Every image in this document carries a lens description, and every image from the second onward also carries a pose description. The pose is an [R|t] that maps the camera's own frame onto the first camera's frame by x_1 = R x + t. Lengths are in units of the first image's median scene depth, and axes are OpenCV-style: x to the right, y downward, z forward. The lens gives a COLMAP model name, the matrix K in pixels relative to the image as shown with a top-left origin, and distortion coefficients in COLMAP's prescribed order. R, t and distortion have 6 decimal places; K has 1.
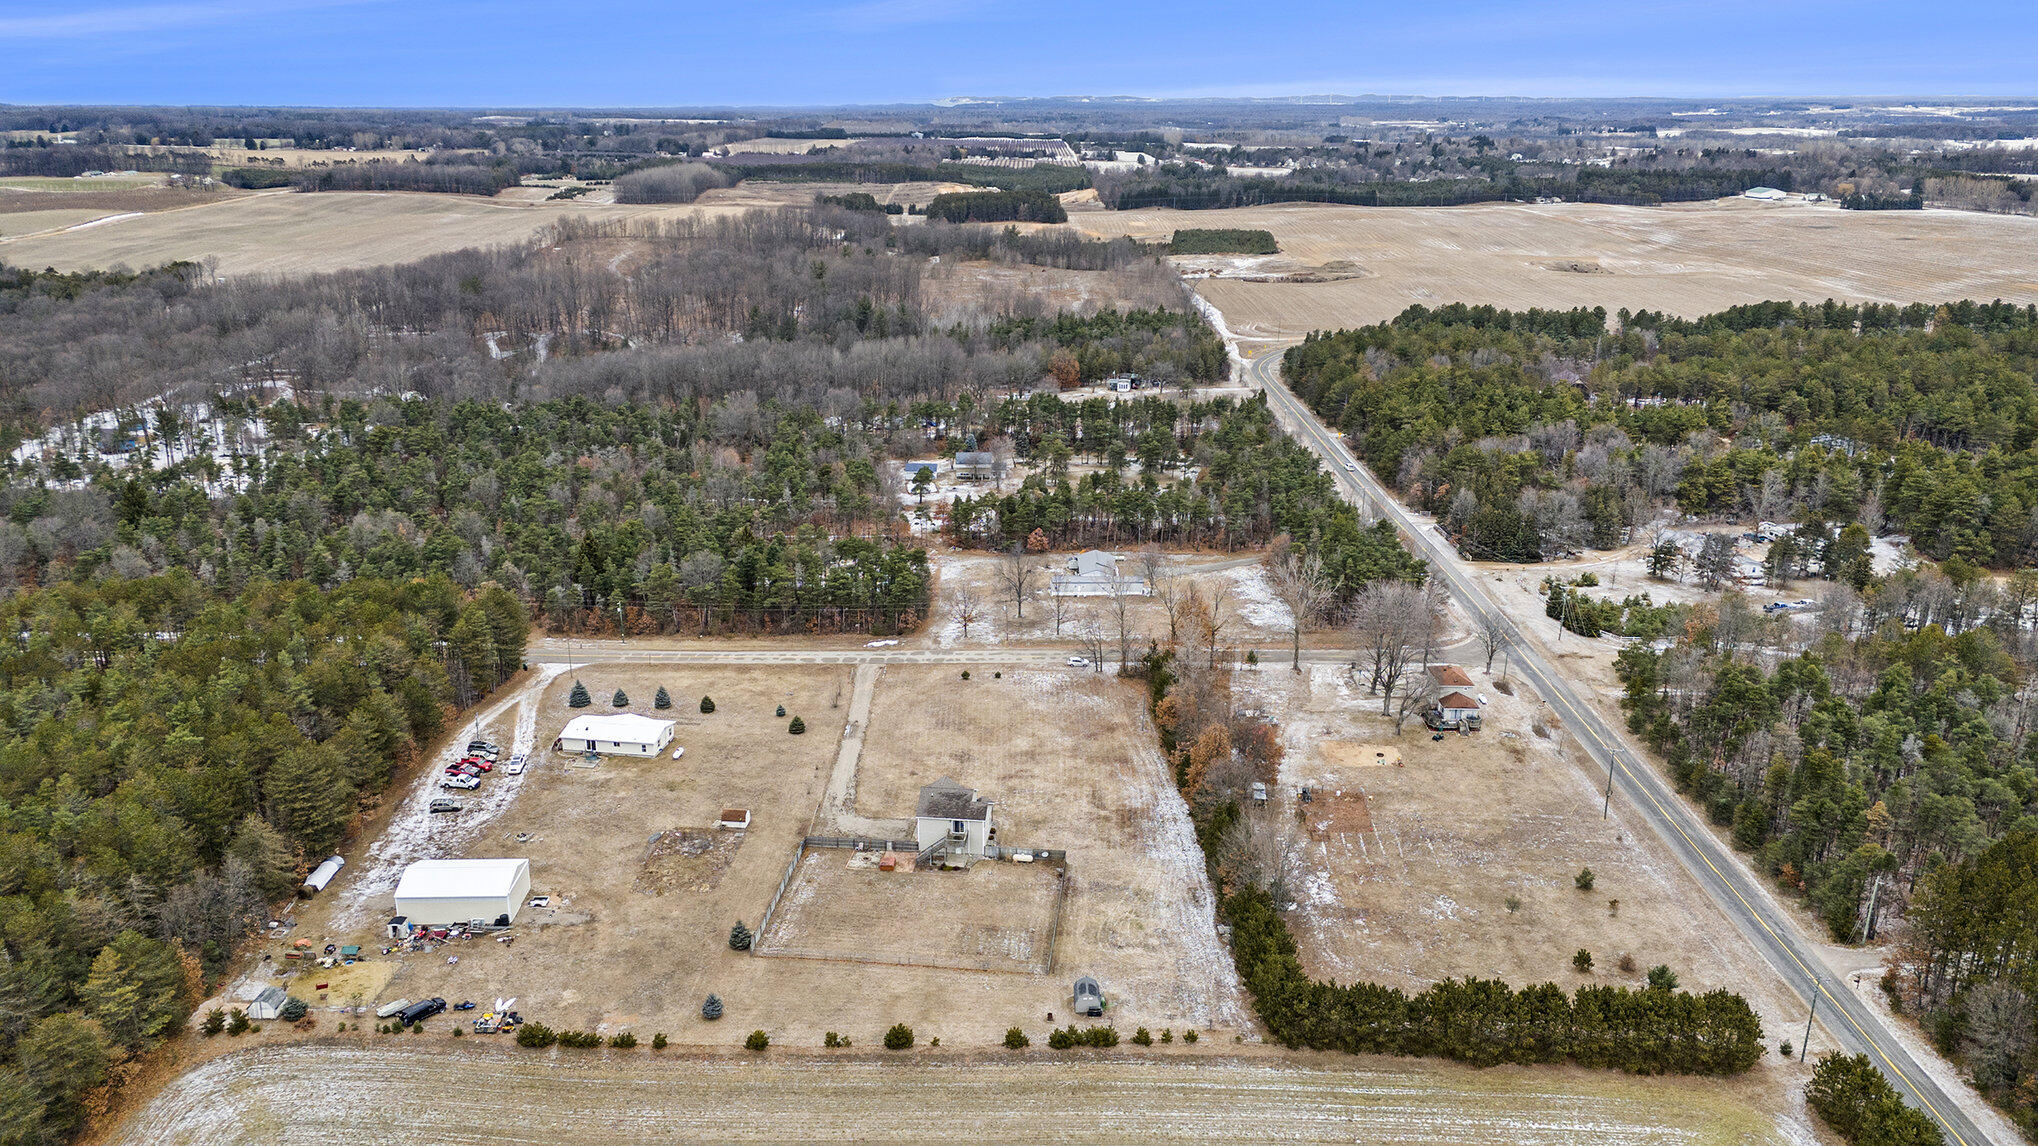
lens RADIAL K [[1482.2, 0, 1021.4], [0, 1482.2, 571.5], [0, 0, 1]] dist [0.073977, -0.063582]
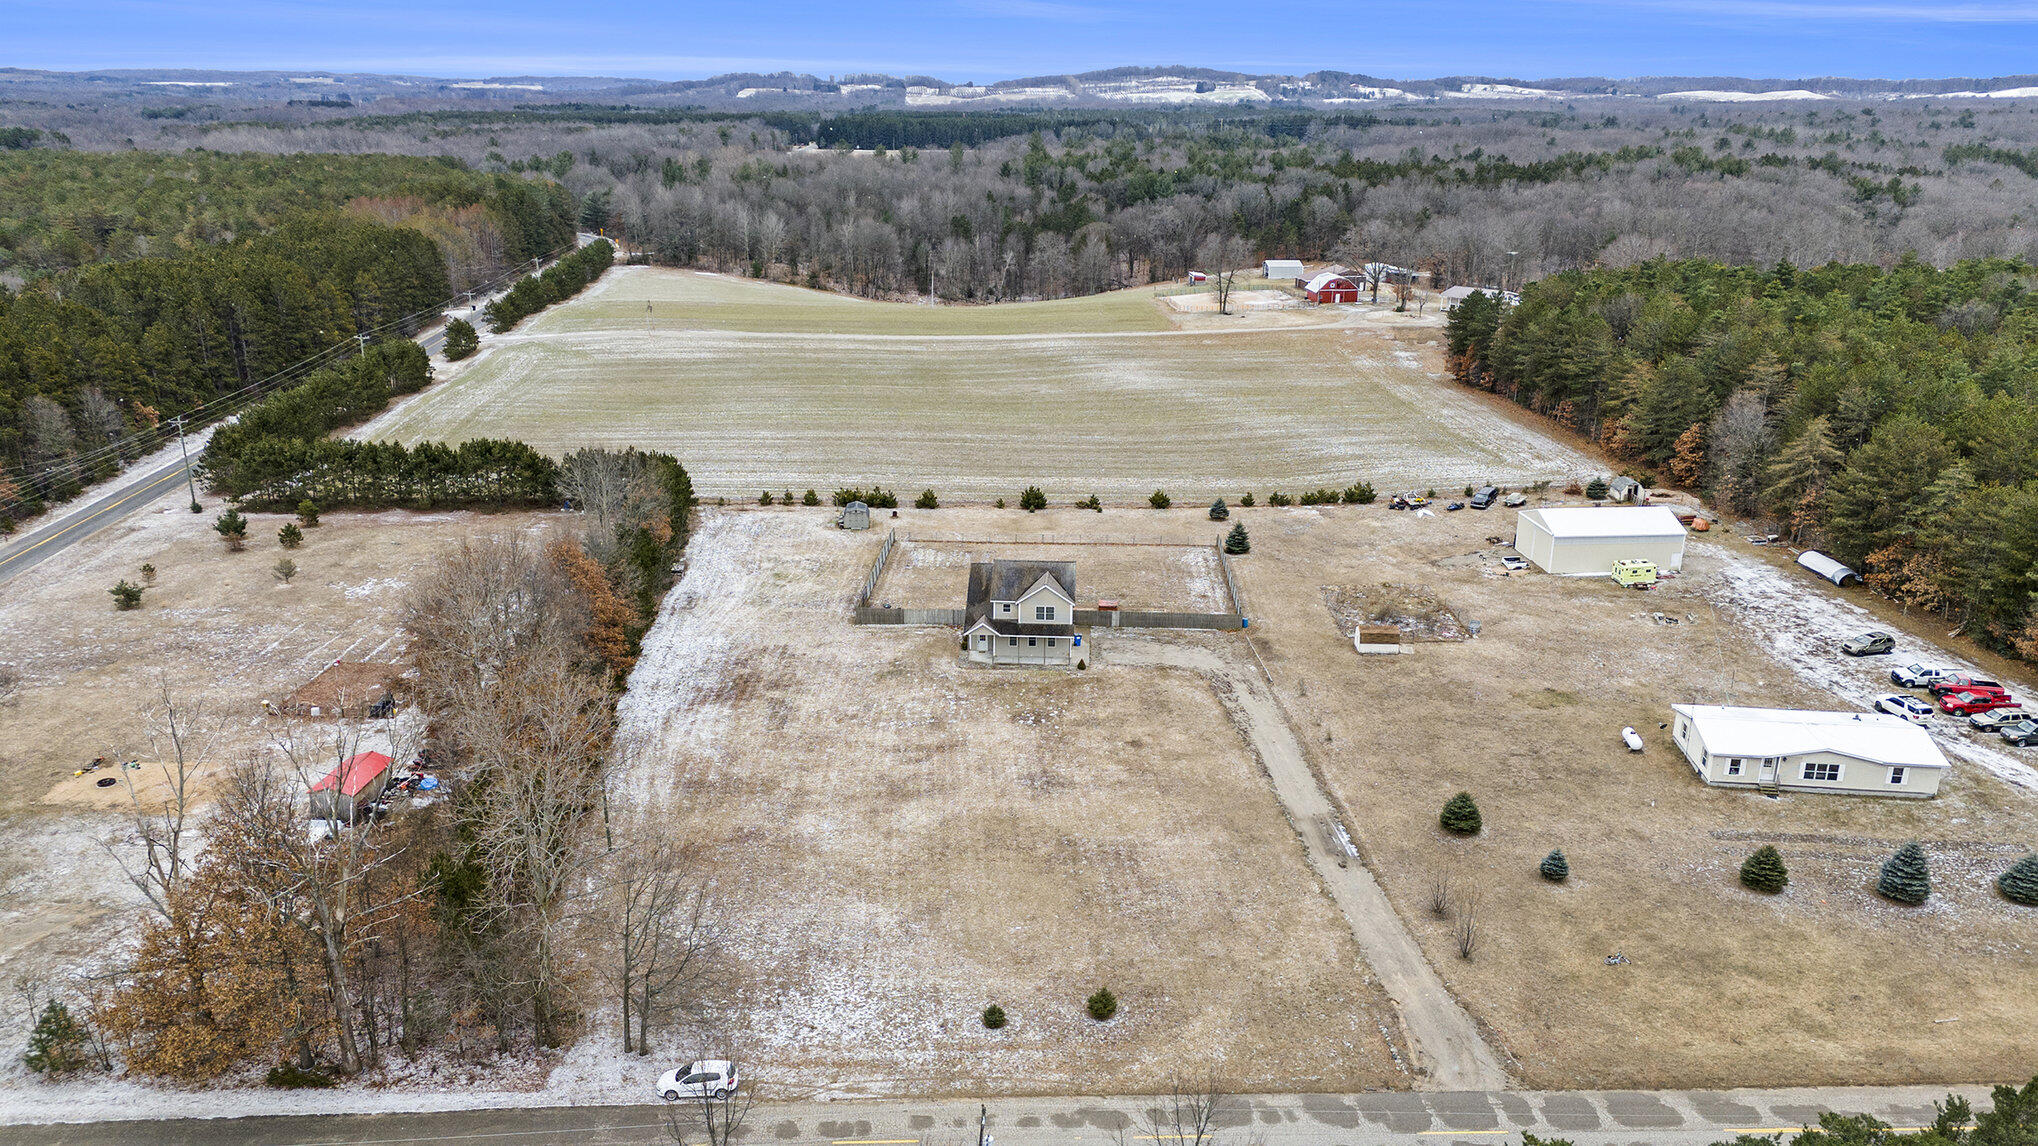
lens RADIAL K [[1482.2, 0, 1014.3], [0, 1482.2, 502.9], [0, 0, 1]] dist [0.073977, -0.063582]
pose [[-0.998329, 0.004849, -0.057578, -0.003939], [-0.027700, 0.834336, 0.550561, -0.230878], [0.050709, 0.551236, -0.832807, 1.532063]]
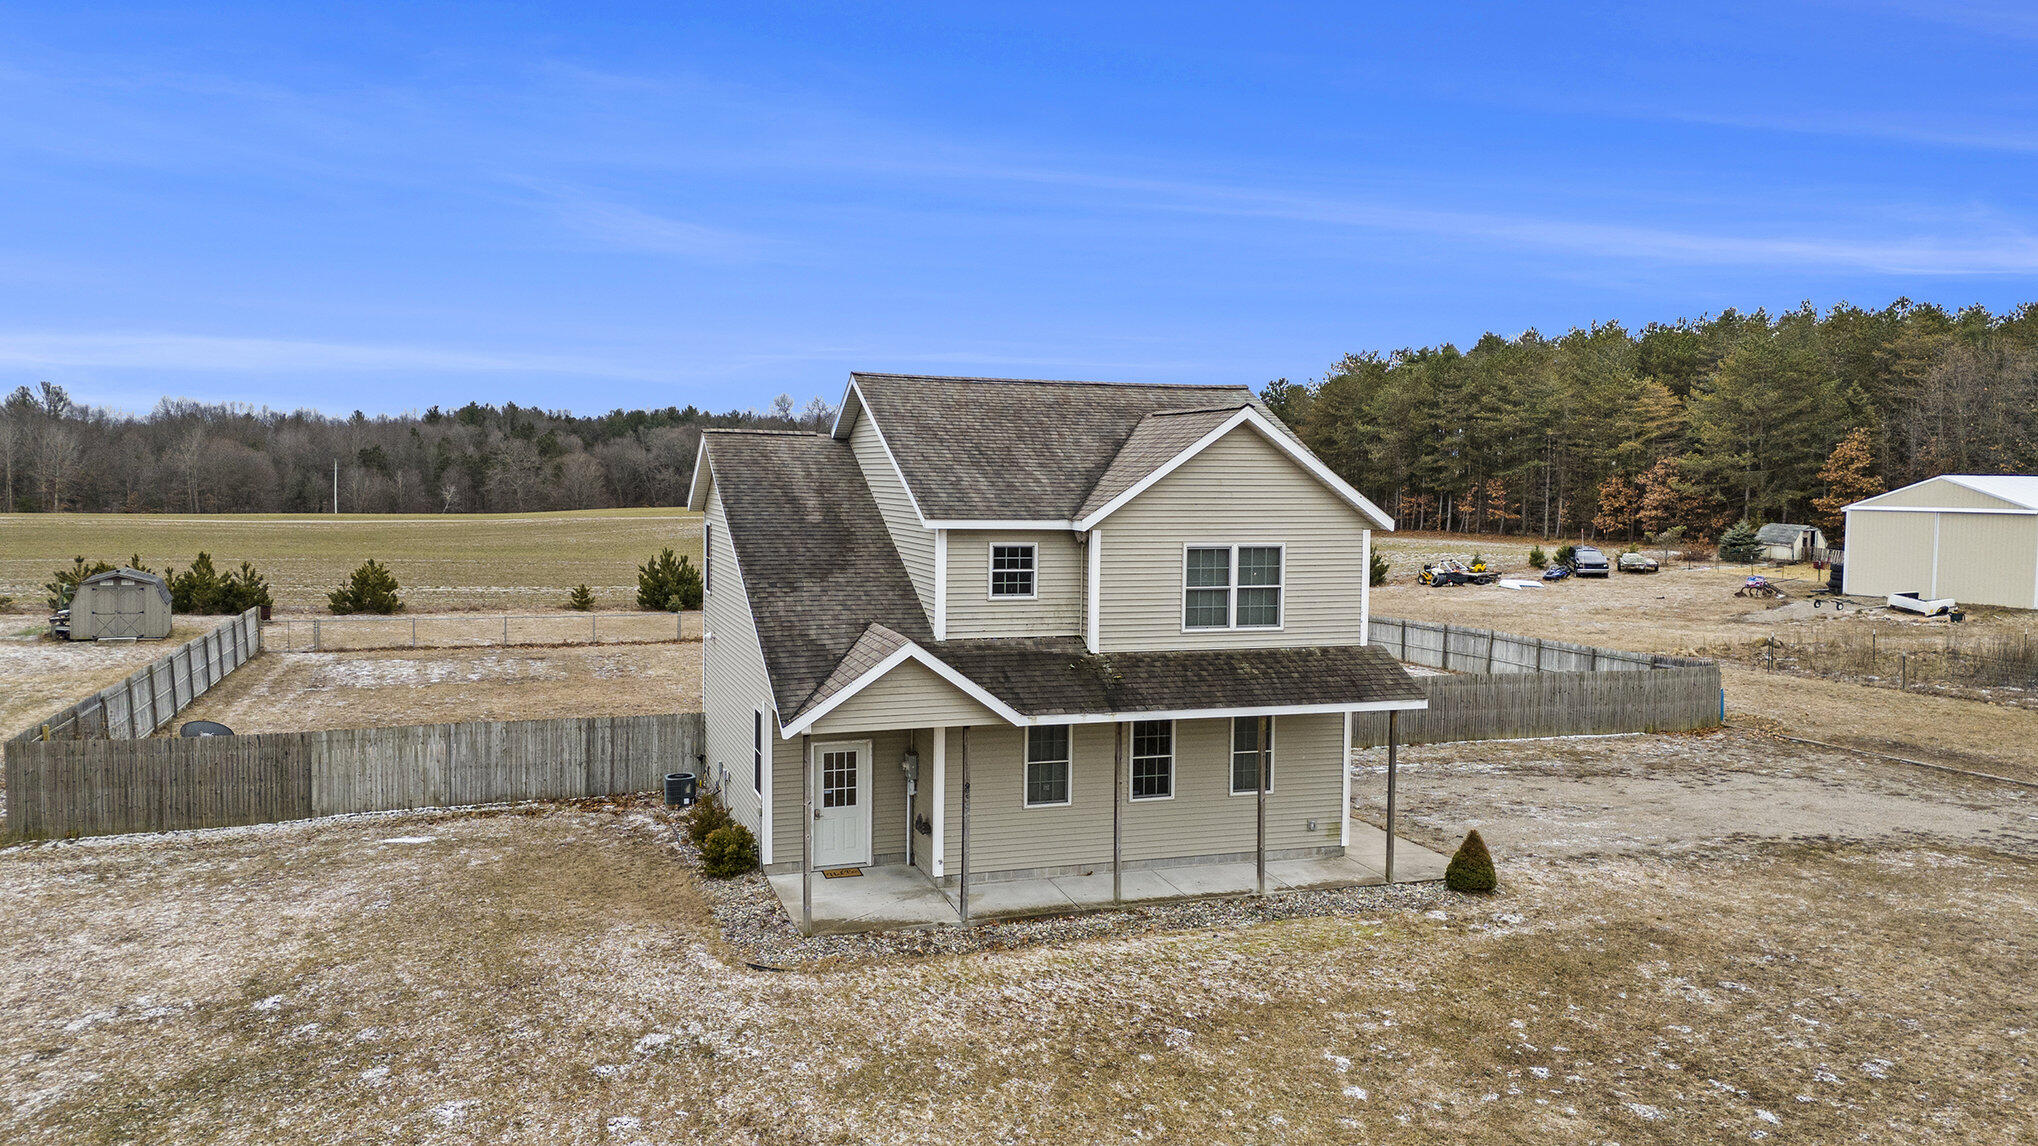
lens RADIAL K [[1482.2, 0, 1027.8], [0, 1482.2, 572.1], [0, 0, 1]] dist [0.073977, -0.063582]
pose [[-0.902113, 0.011546, -0.431345, 0.007726], [-0.149513, 0.929352, 0.337567, 0.119780], [0.404769, 0.369015, -0.836654, 1.117969]]
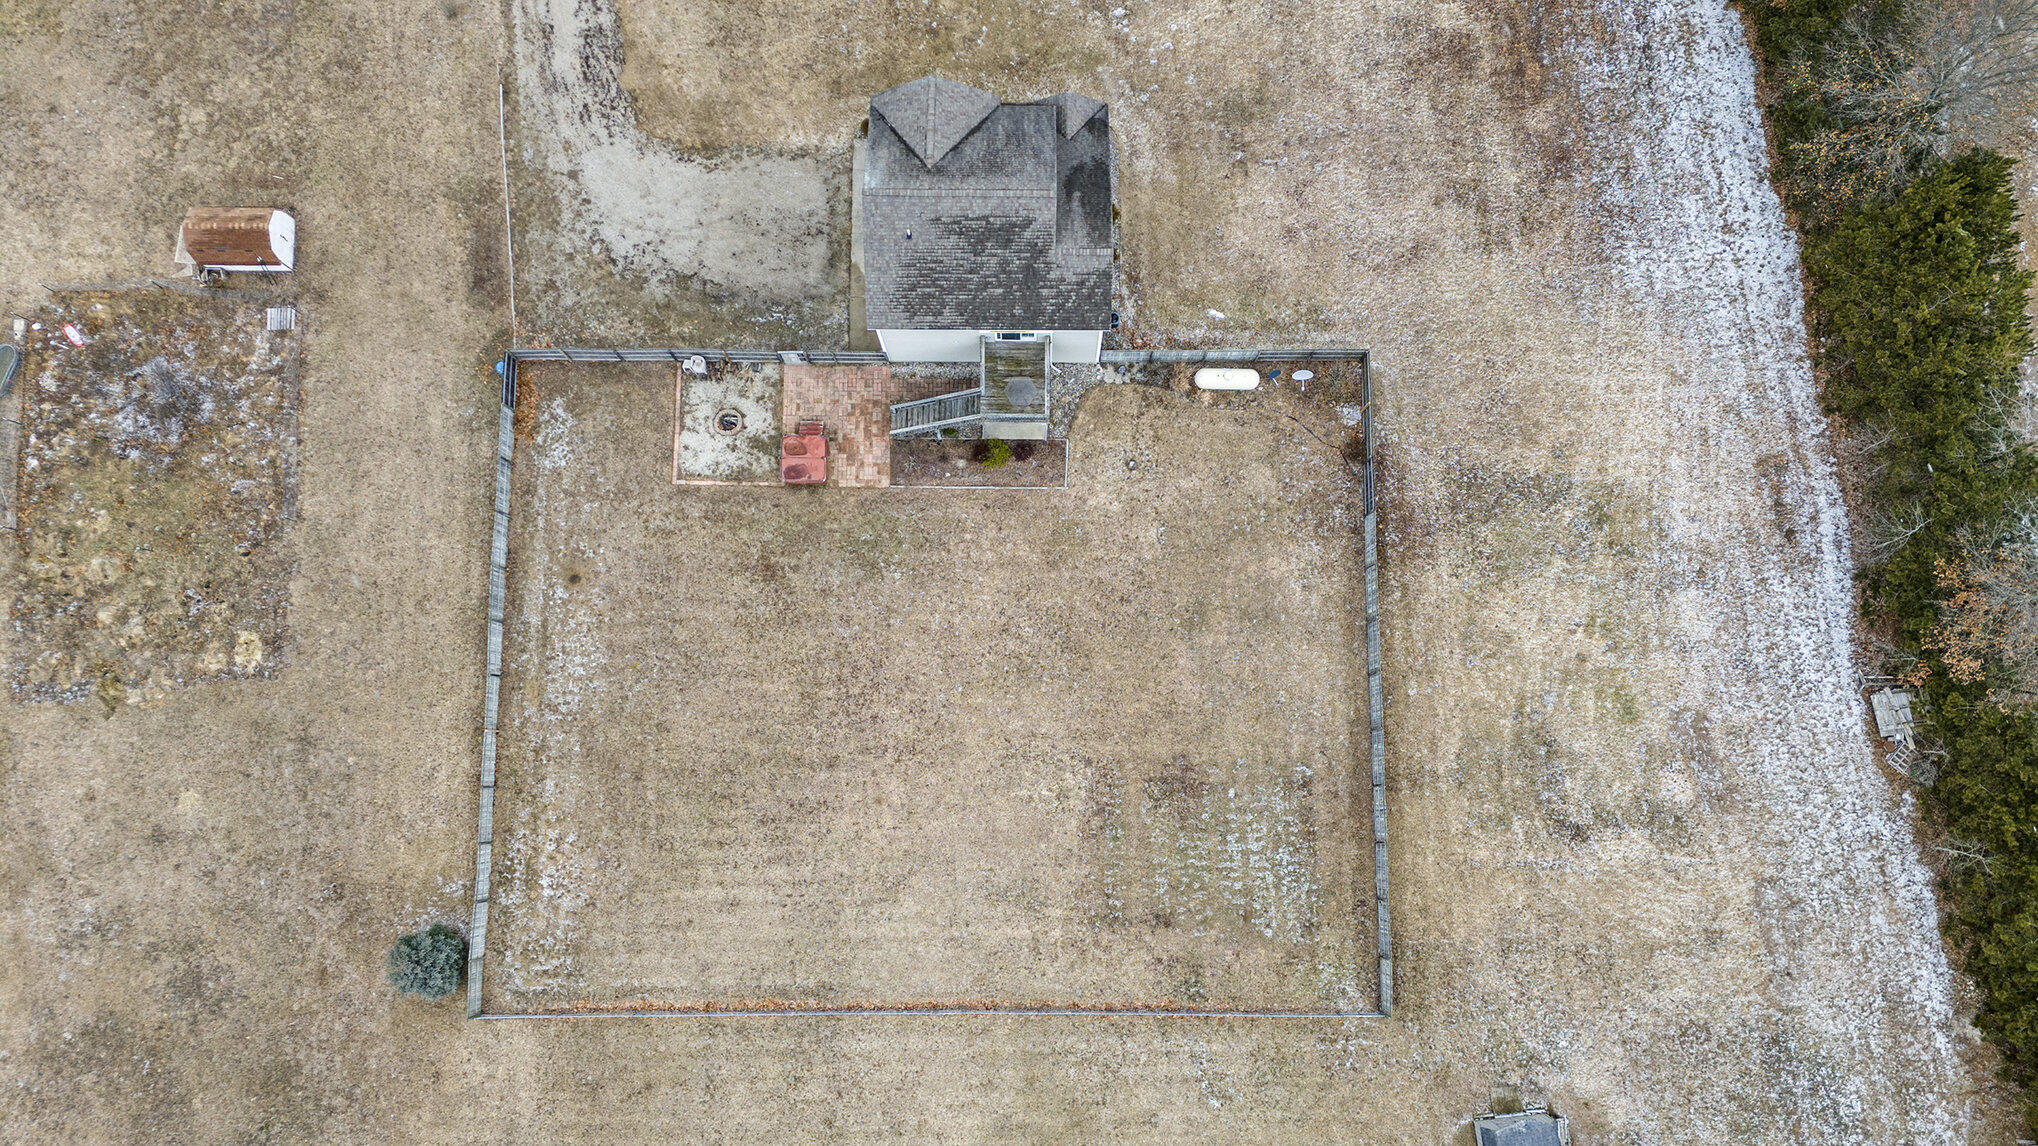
lens RADIAL K [[1482.2, 0, 1027.1], [0, 1482.2, 585.0], [0, 0, 1]] dist [0.073977, -0.063582]
pose [[0.994563, -0.104010, 0.005076, -0.046502], [0.041539, 0.440965, 0.896563, -0.068888], [-0.095490, -0.891478, 0.442888, 0.816421]]
